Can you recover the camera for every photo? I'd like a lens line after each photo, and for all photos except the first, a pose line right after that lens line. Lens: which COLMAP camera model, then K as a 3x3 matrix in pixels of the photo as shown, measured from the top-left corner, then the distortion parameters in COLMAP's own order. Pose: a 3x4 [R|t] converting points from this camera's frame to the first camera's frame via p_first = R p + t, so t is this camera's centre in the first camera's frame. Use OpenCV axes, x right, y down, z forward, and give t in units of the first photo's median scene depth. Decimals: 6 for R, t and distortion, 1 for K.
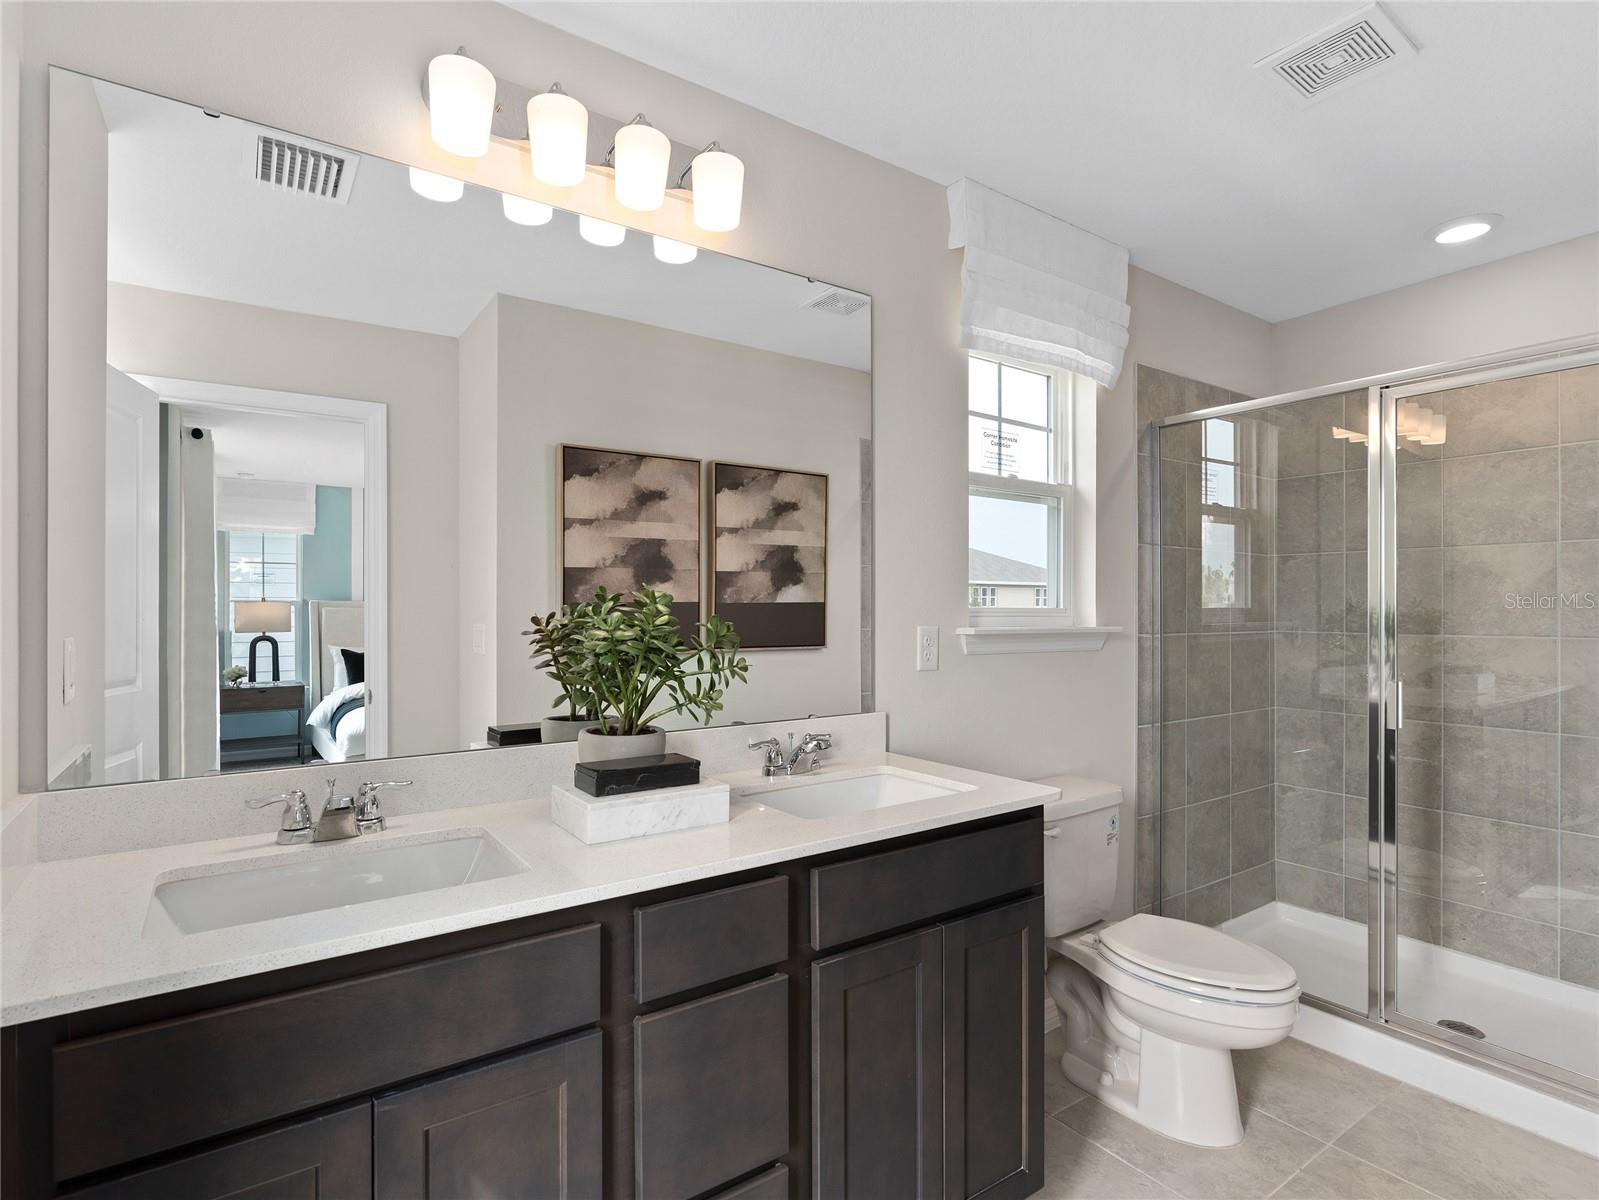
lens RADIAL K [[814.6, 0, 802.8], [0, 814.6, 609.5], [0, 0, 1]] dist [-0.012316, 0.001514]
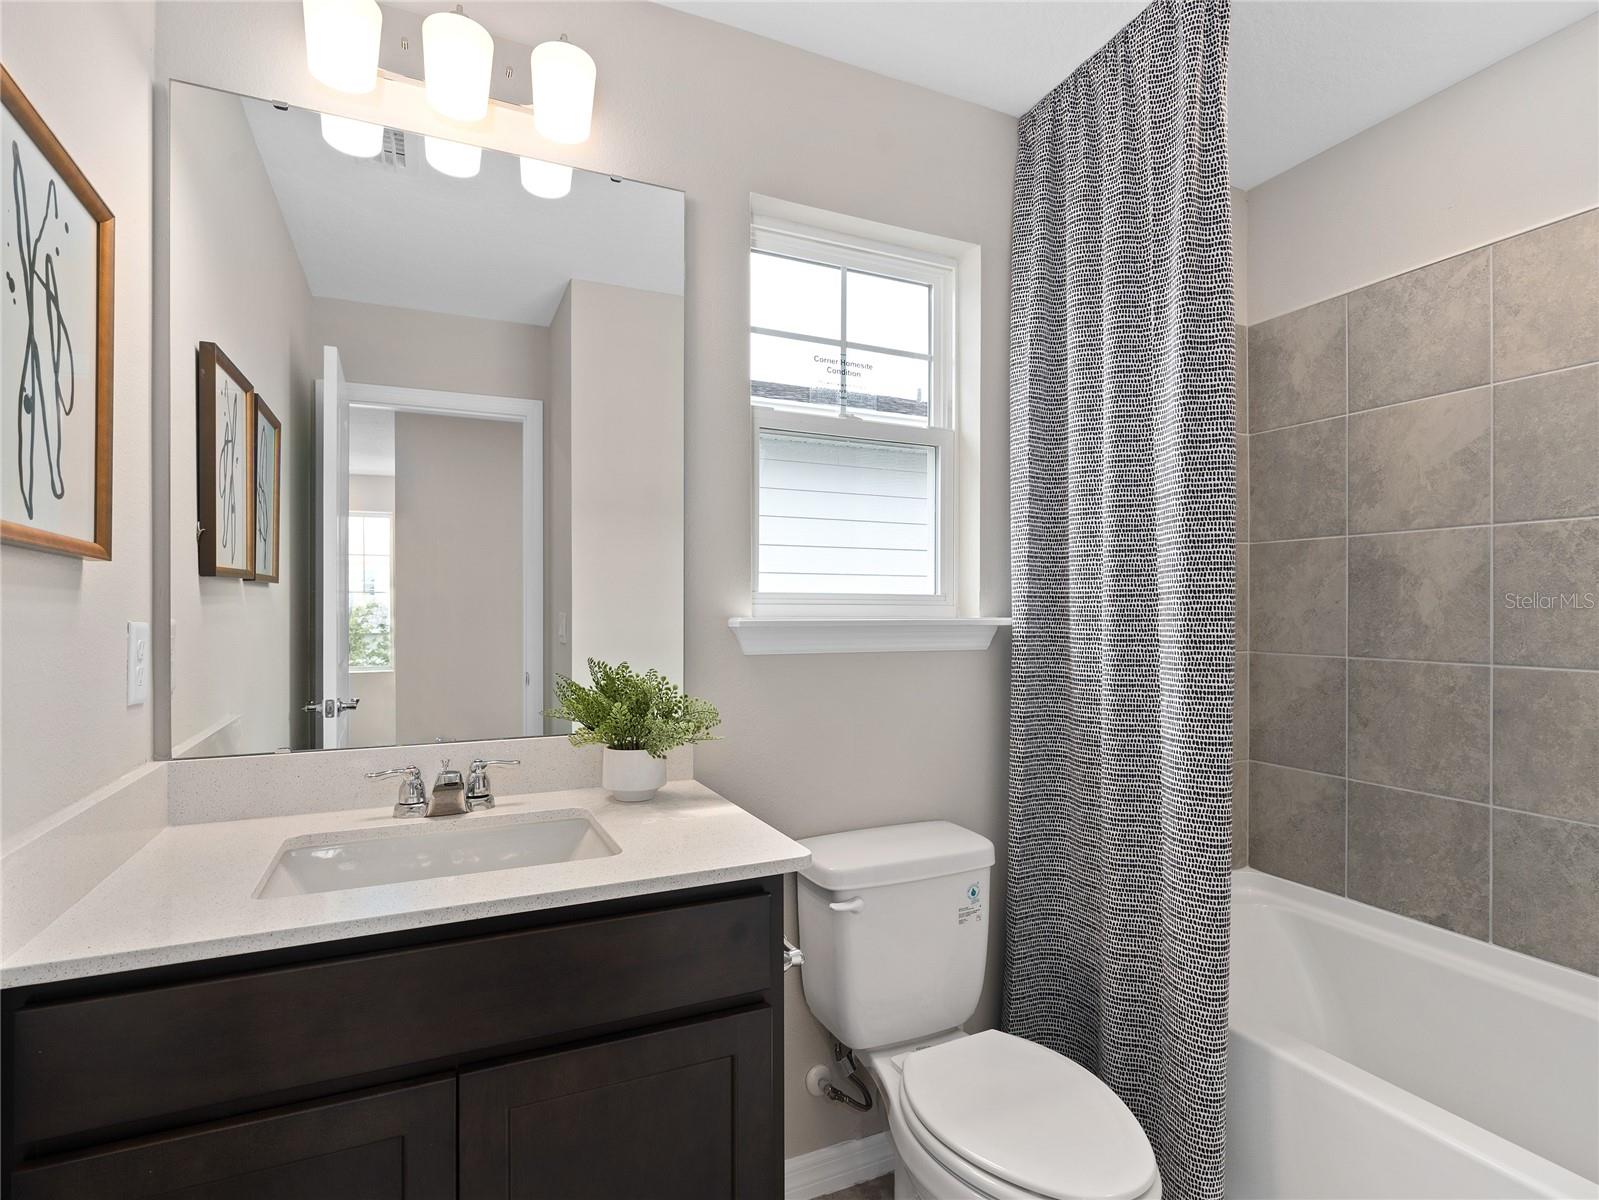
lens RADIAL K [[828.3, 0, 789.3], [0, 828.3, 600.3], [0, 0, 1]] dist [0.018833, -0.016243]
pose [[0.984167, 0.007148, -0.177097, 0.243309], [-0.006251, 0.999965, 0.005623, -0.000116], [0.177131, -0.004427, 0.984177, 0.171462]]
